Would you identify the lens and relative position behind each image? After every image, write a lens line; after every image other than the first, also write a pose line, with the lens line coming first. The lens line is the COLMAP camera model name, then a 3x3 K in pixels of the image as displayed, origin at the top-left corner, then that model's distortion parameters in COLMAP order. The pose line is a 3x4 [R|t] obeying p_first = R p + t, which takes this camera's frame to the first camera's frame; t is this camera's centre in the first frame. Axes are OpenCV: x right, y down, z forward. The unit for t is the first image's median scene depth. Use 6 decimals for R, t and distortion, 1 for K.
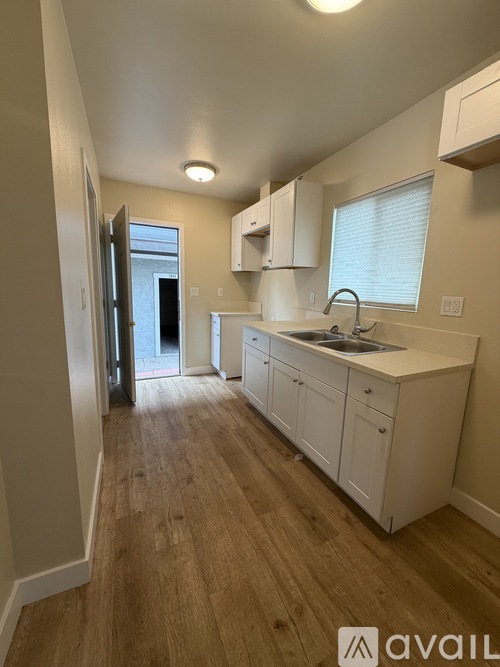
lens RADIAL K [[269.9, 0, 253.4], [0, 269.9, 332.2], [0, 0, 1]] dist [0.000164, 0.000166]
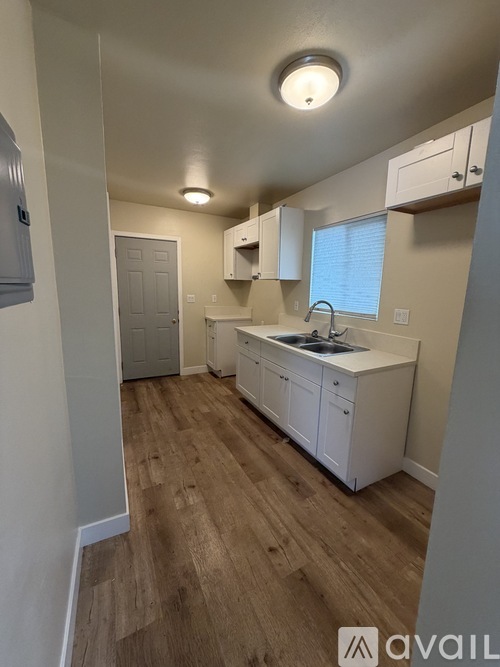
lens RADIAL K [[269.9, 0, 253.4], [0, 269.9, 332.2], [0, 0, 1]] dist [0.000164, 0.000166]
pose [[0.999059, -0.015200, 0.040625, -0.023493], [0.014953, 0.999868, 0.006396, -0.036738], [-0.040717, -0.005782, 0.999154, -0.234204]]
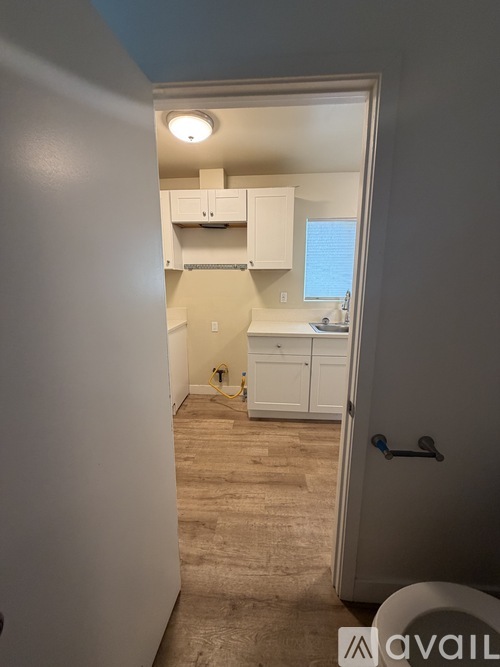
lens RADIAL K [[264.7, 0, 252.6], [0, 264.7, 330.7], [0, 0, 1]] dist [-0.001439, 0.000054]
pose [[0.490018, -0.195206, 0.849575, -1.227607], [0.164922, 0.977763, 0.129536, -0.241278], [-0.855969, 0.076638, 0.511315, 0.883318]]
